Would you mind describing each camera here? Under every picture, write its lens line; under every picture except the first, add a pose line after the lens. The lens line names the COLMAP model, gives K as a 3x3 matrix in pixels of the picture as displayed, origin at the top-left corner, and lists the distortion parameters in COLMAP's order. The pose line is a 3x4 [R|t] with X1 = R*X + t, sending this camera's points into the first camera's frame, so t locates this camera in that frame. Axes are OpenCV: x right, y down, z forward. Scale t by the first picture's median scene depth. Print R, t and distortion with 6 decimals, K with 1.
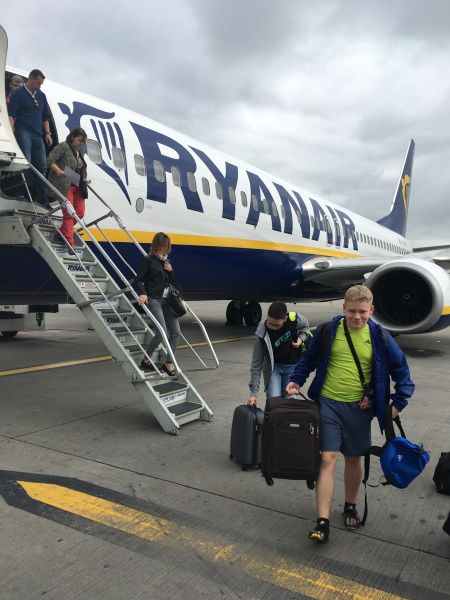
lens RADIAL K [[512.8, 0, 224.9], [0, 512.8, 300.1], [0, 0, 1]] dist [0.016426, 0.000503]
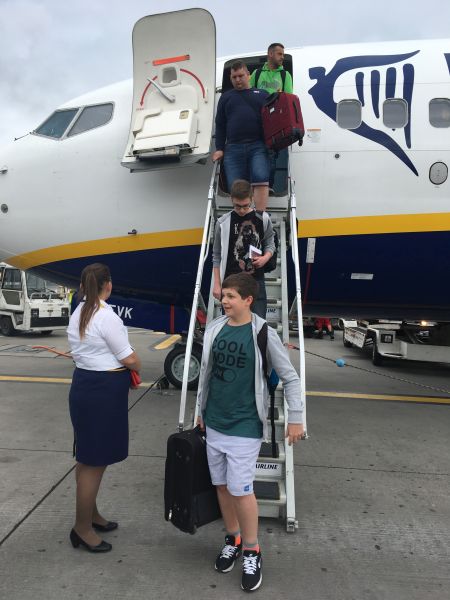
lens RADIAL K [[512.8, 0, 224.7], [0, 512.8, 300.7], [0, 0, 1]] dist [0.016426, 0.000503]
pose [[0.454844, 0.007978, -0.890535, 0.290437], [-0.040889, 0.999092, -0.011934, -0.002392], [0.889632, 0.041842, 0.454758, 0.448672]]
